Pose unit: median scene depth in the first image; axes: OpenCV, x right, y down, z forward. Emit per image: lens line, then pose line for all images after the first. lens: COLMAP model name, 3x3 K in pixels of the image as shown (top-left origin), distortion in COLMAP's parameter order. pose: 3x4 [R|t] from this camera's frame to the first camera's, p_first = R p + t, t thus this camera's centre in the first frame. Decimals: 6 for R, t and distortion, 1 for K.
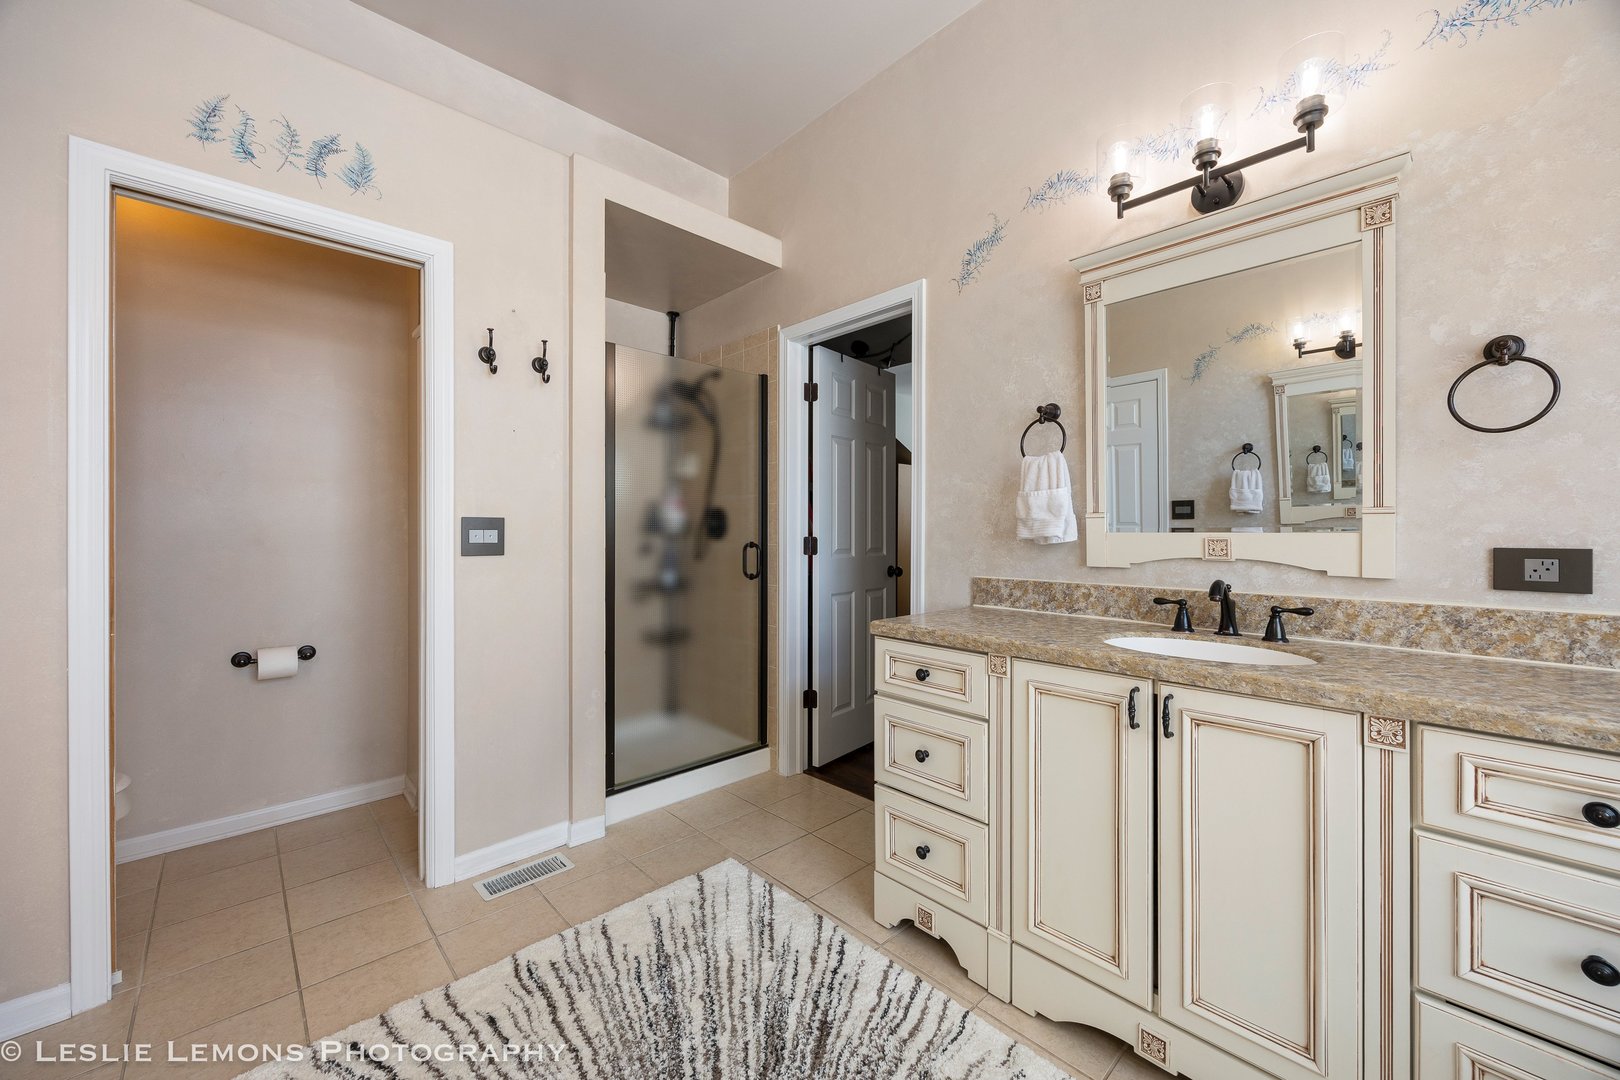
lens RADIAL K [[620.4, 0, 808.8], [0, 620.4, 543.9], [0, 0, 1]] dist [-0.001806, -0.000122]
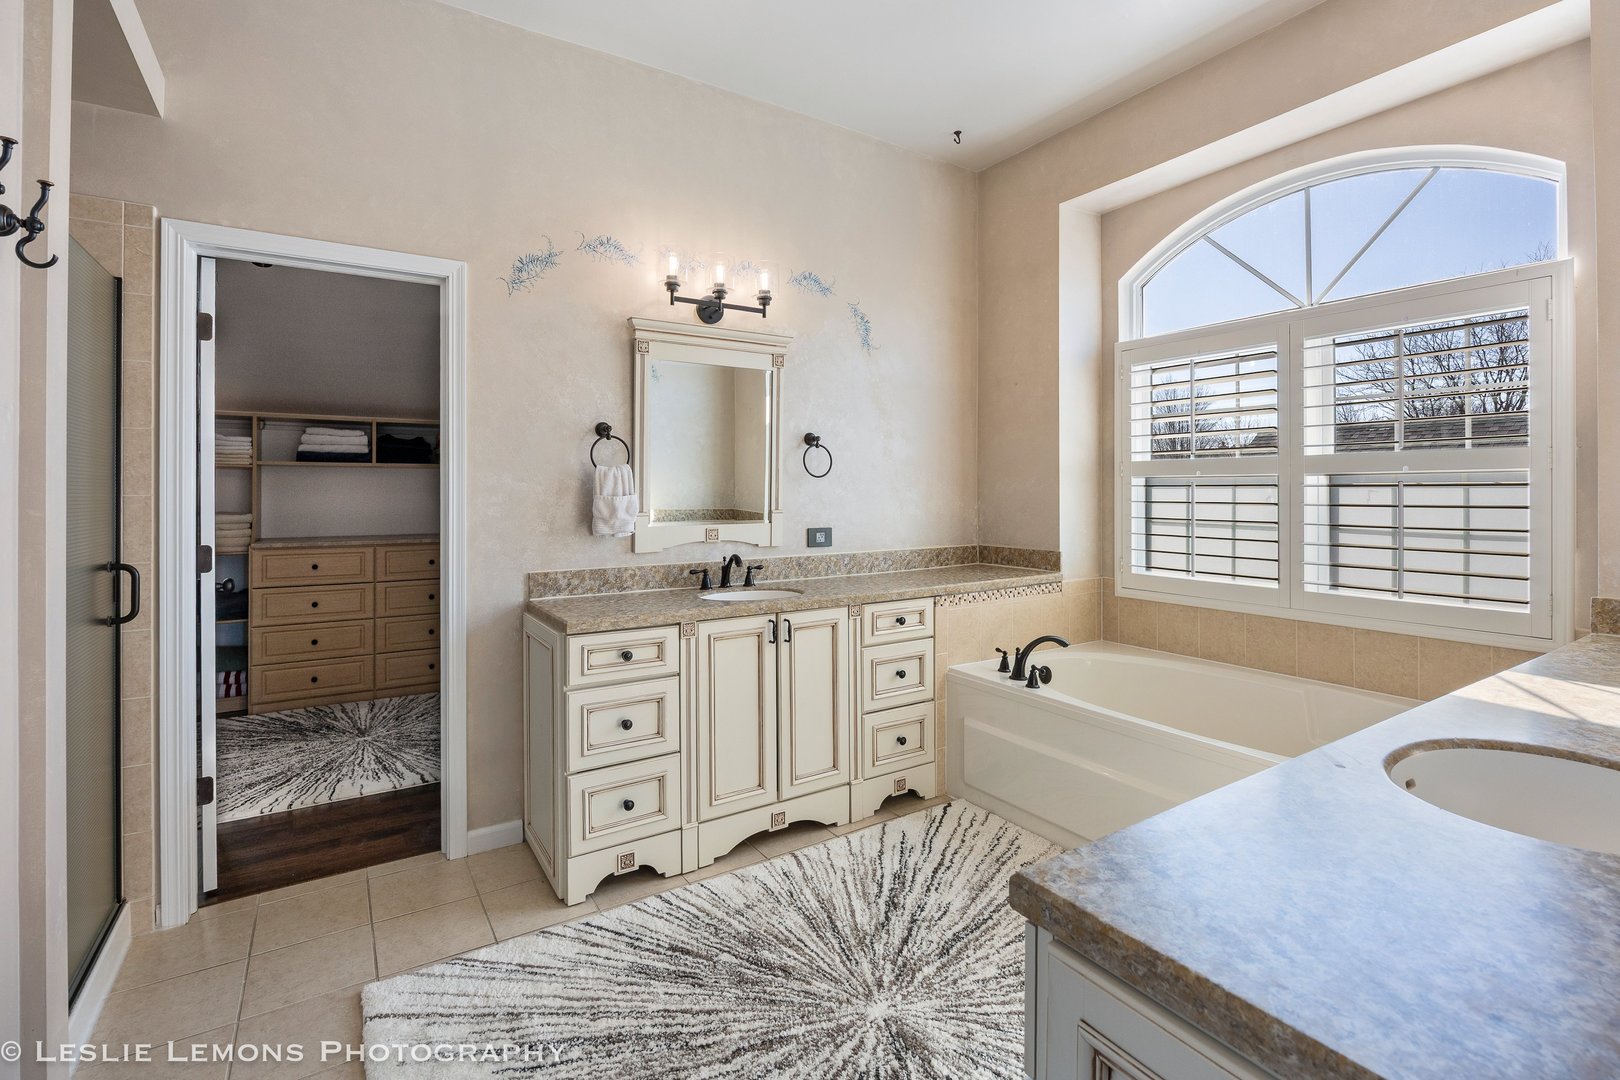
lens RADIAL K [[736.0, 0, 808.4], [0, 736.0, 520.8], [0, 0, 1]] dist [-0.004118, -0.000290]
pose [[0.181189, -0.039275, 0.982664, -1.118993], [0.023888, 0.999083, 0.035526, -0.087148], [-0.983158, 0.017036, 0.181961, 0.399275]]
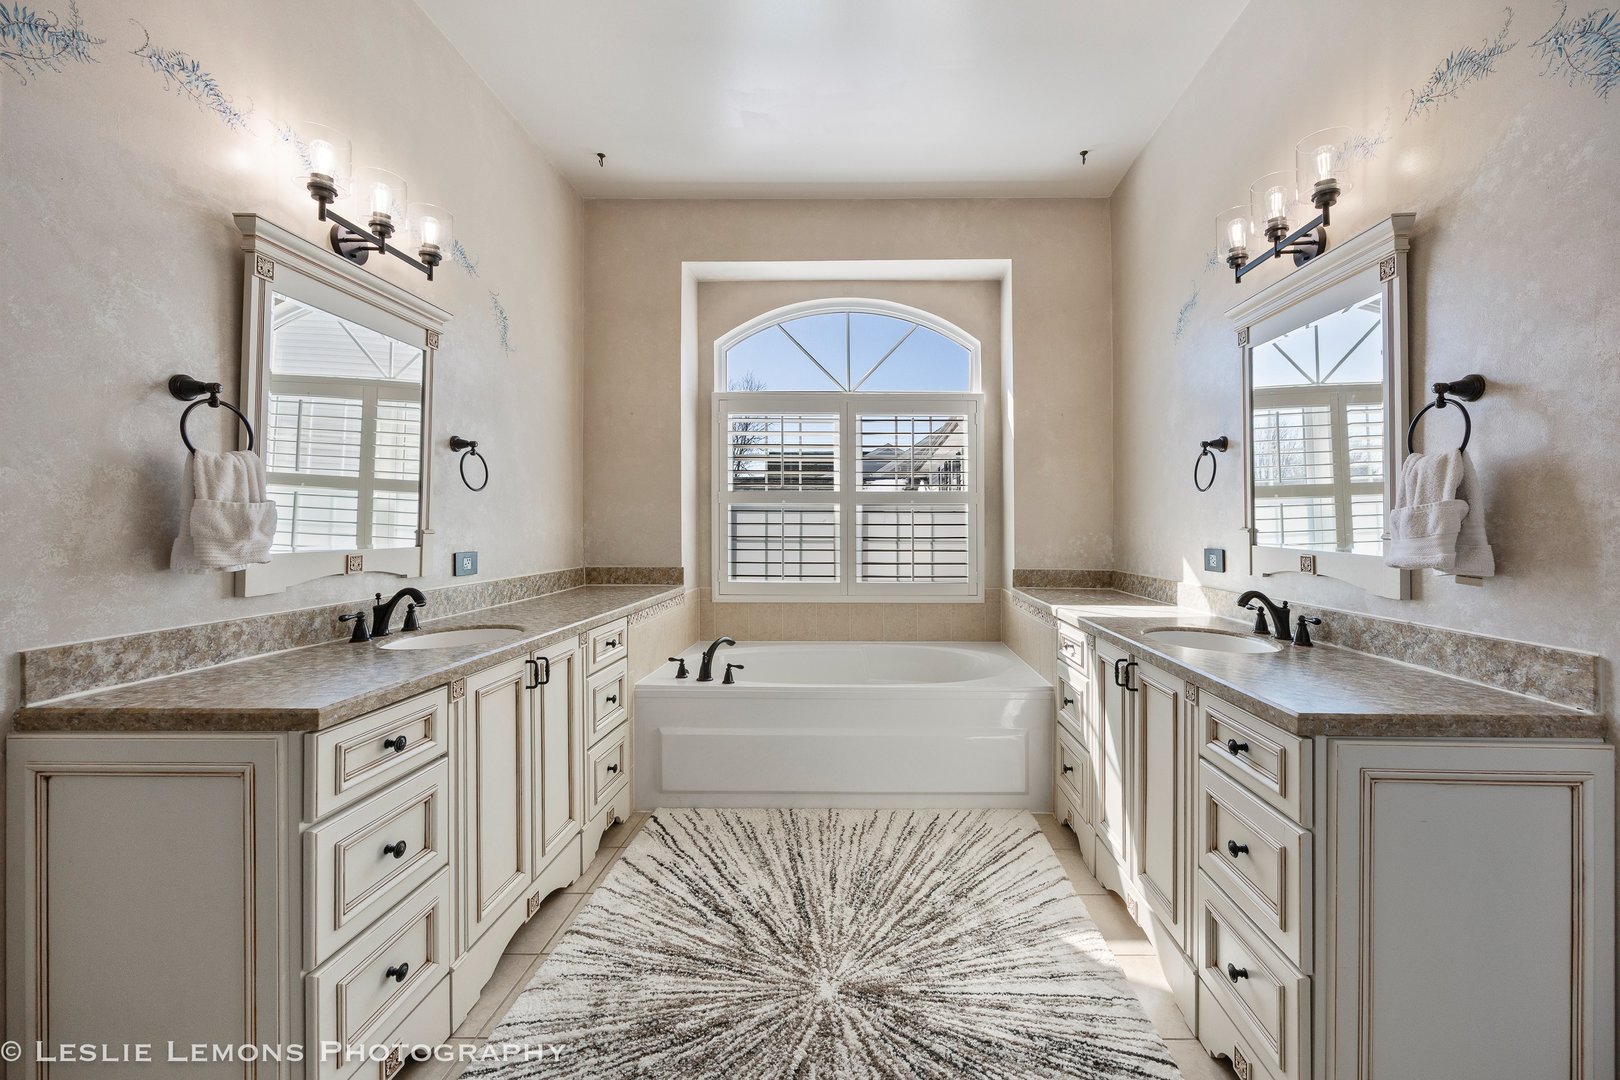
lens RADIAL K [[638.3, 0, 863.5], [0, 638.3, 541.6], [0, 0, 1]] dist [0.000330, -0.000006]
pose [[-0.724420, -0.017033, 0.689148, -0.780703], [0.014353, 0.999105, 0.039782, -0.063590], [-0.689210, 0.038711, -0.723527, 1.162385]]
